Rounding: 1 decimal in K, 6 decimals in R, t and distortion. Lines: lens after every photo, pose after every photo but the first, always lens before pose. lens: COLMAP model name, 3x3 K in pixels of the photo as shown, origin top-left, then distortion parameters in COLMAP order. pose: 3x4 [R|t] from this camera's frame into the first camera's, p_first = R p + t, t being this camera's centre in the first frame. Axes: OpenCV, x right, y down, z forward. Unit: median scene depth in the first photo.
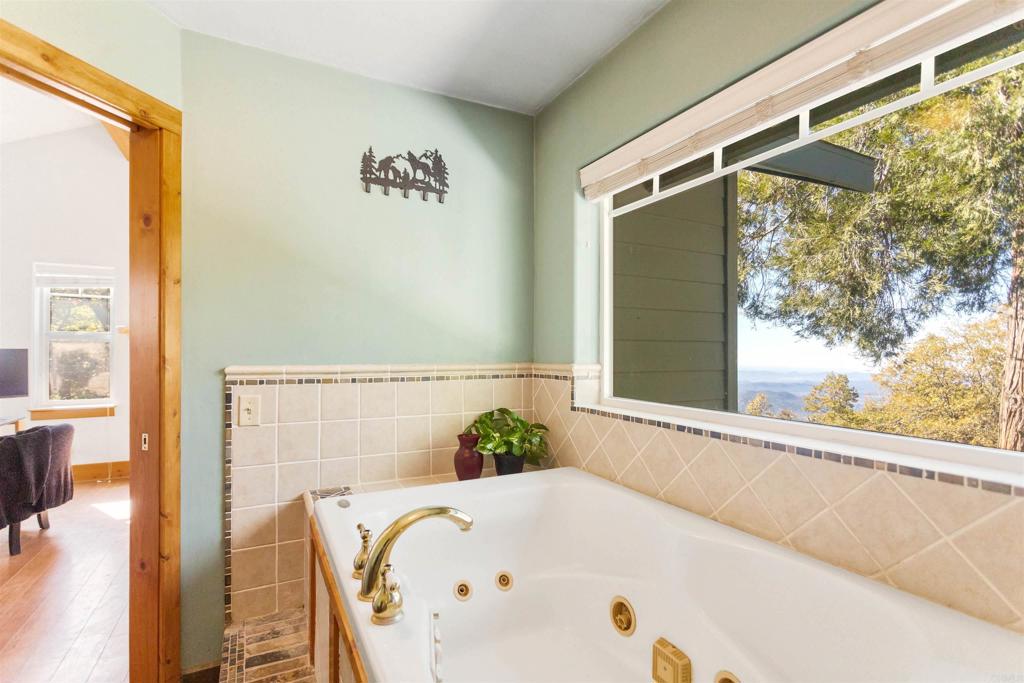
lens RADIAL K [[500.8, 0, 512.3], [0, 500.8, 344.8], [0, 0, 1]] dist [-0.000467, -0.000302]
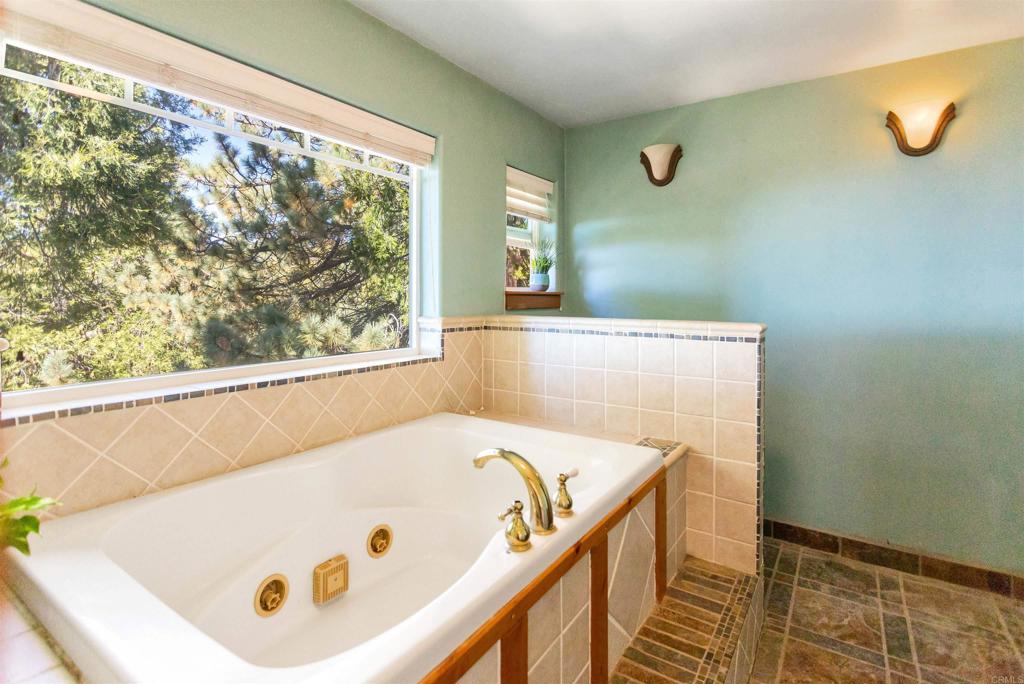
lens RADIAL K [[500.8, 0, 514.6], [0, 500.8, 297.7], [0, 0, 1]] dist [-0.000467, -0.000302]
pose [[-0.481403, -0.002944, 0.876494, -0.845242], [-0.007559, 0.999971, -0.000793, -0.014511], [-0.876467, -0.007007, -0.481411, 1.095341]]
